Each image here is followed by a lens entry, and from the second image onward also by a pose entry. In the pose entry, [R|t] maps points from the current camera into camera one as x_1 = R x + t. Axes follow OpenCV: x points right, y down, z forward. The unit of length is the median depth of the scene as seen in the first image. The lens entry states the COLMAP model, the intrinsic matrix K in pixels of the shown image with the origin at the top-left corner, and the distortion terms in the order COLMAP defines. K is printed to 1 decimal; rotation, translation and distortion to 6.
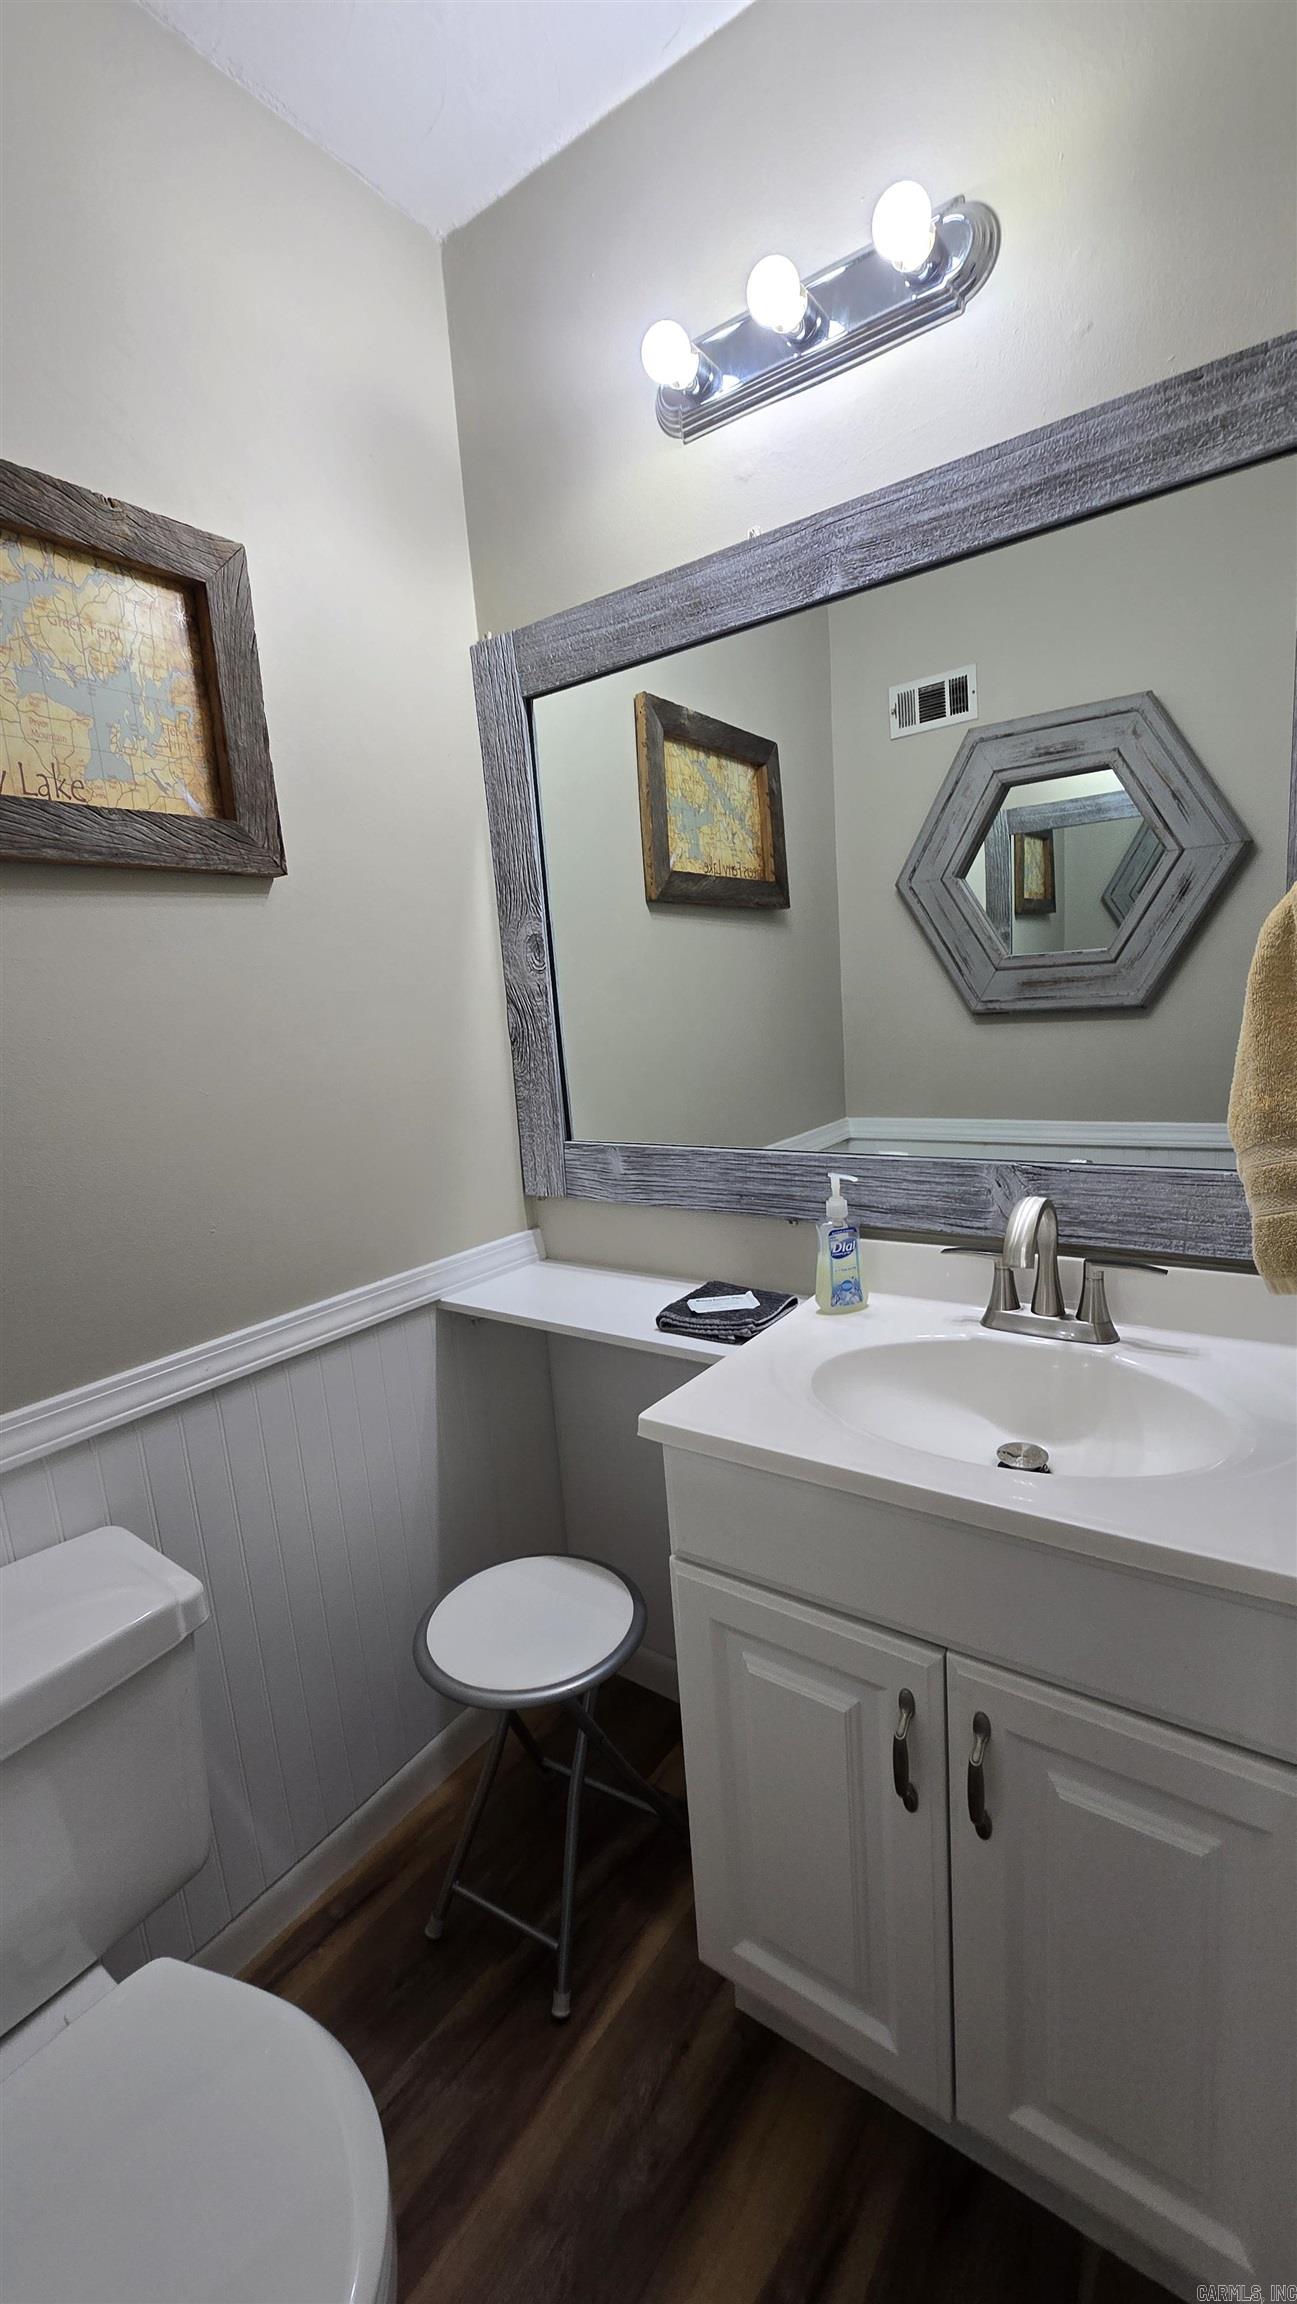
lens RADIAL K [[938.1, 0, 655.0], [0, 938.1, 1148.8], [0, 0, 1]] dist [-0.006548, 0.000043]
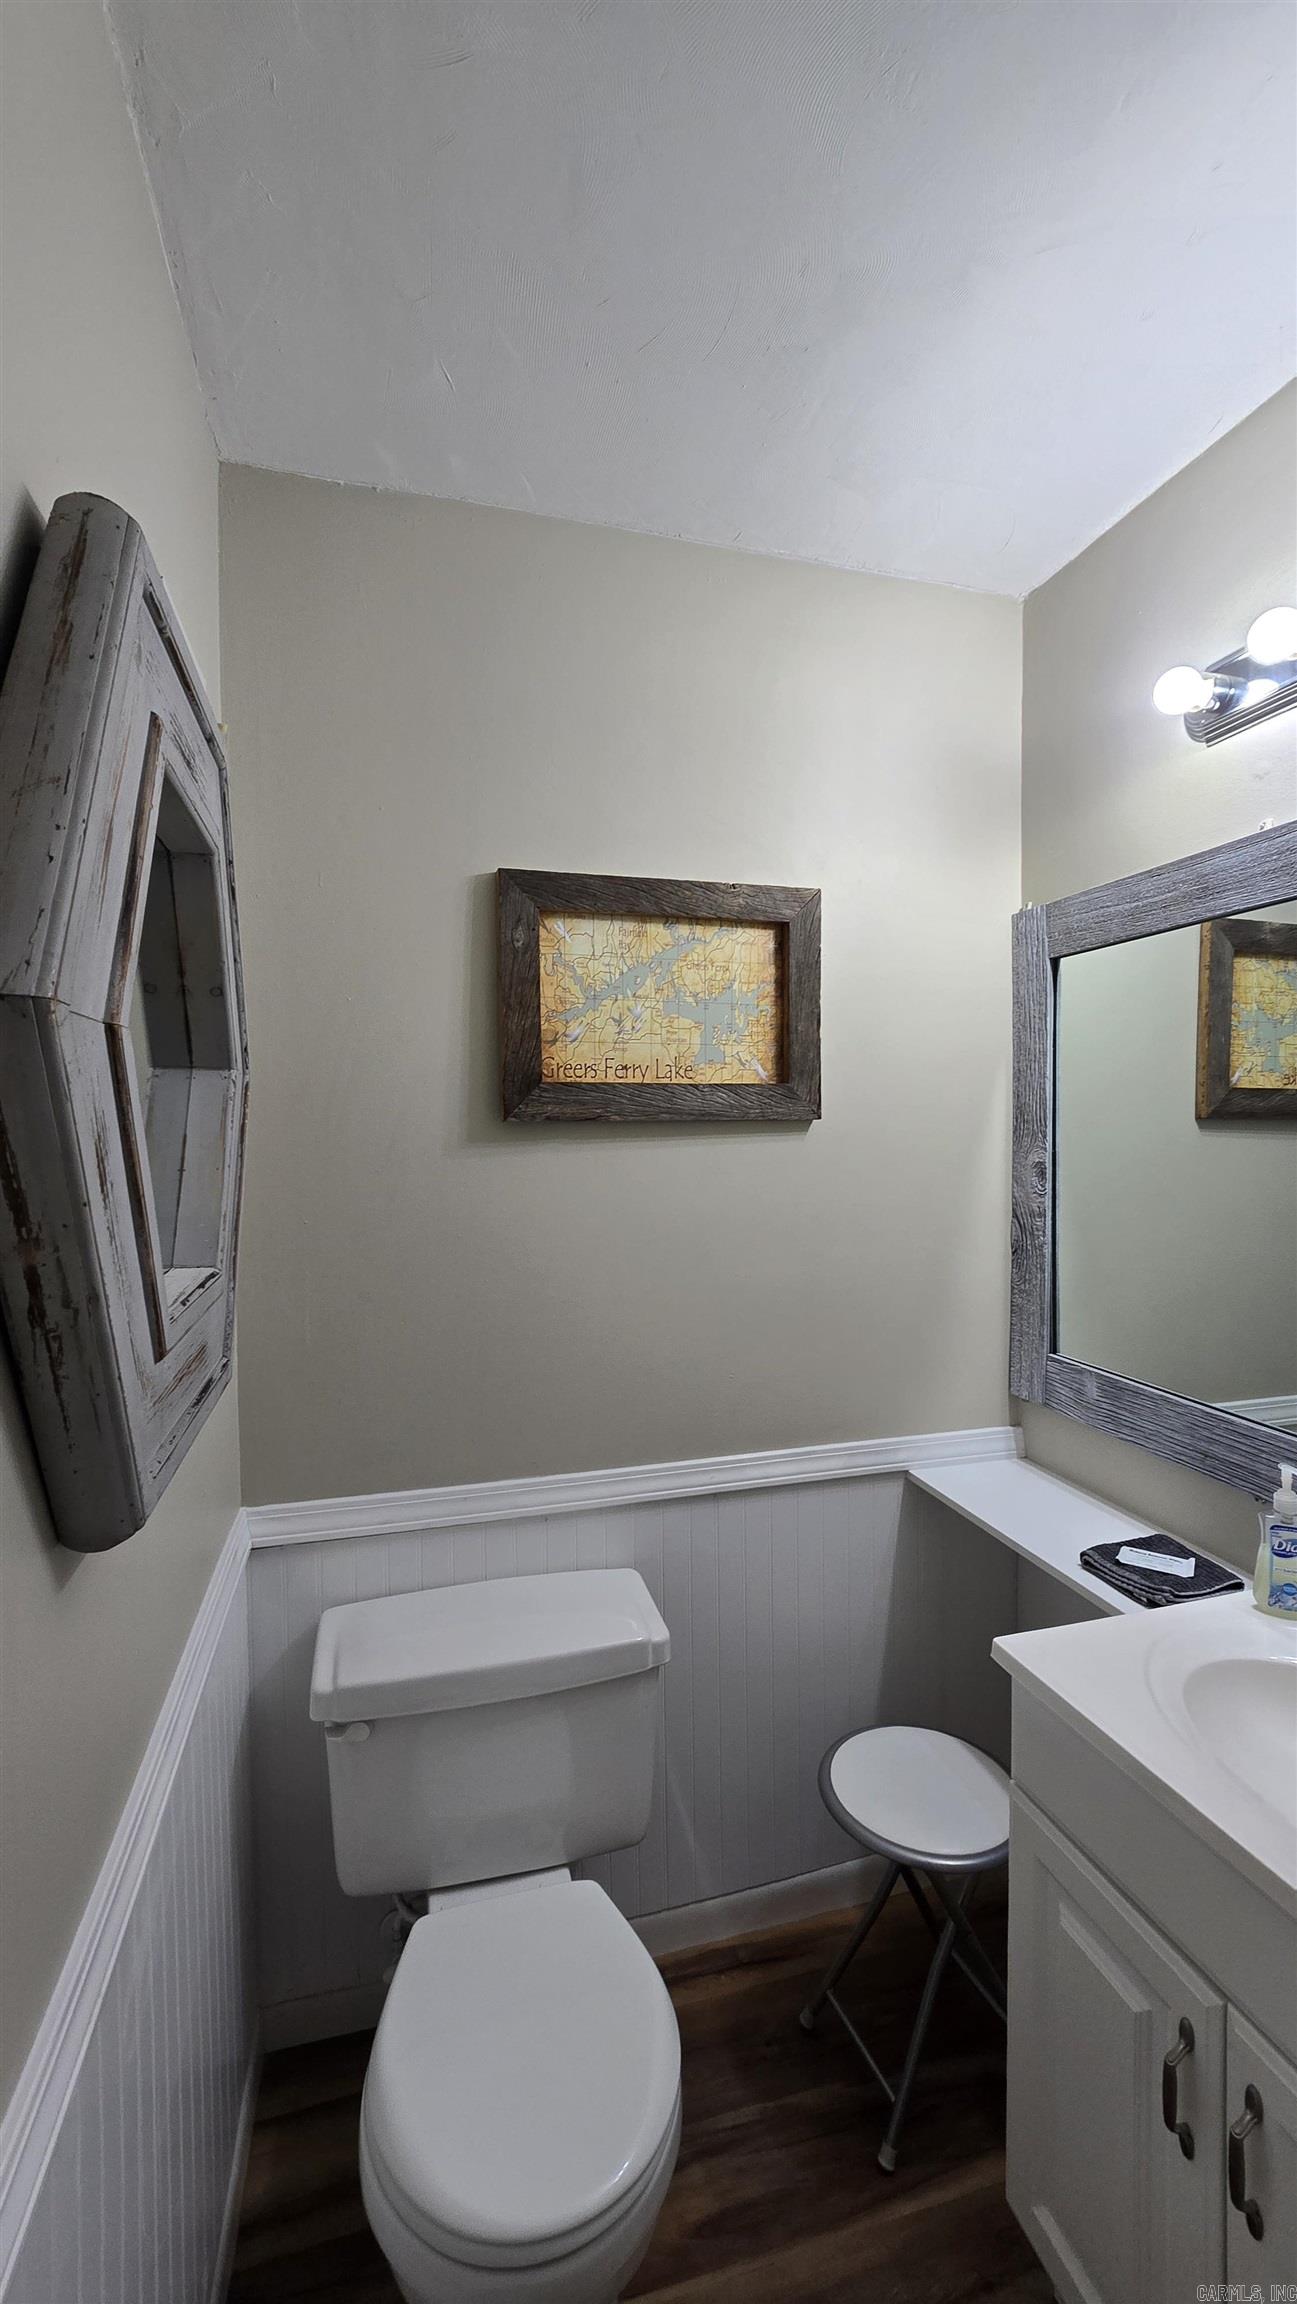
lens RADIAL K [[938.1, 0, 655.0], [0, 938.1, 1148.8], [0, 0, 1]] dist [-0.006548, 0.000043]
pose [[0.781212, 0.082956, -0.618729, 0.228769], [-0.152529, 0.986456, -0.060324, -0.124083], [0.605345, 0.141500, 0.783285, -0.163781]]
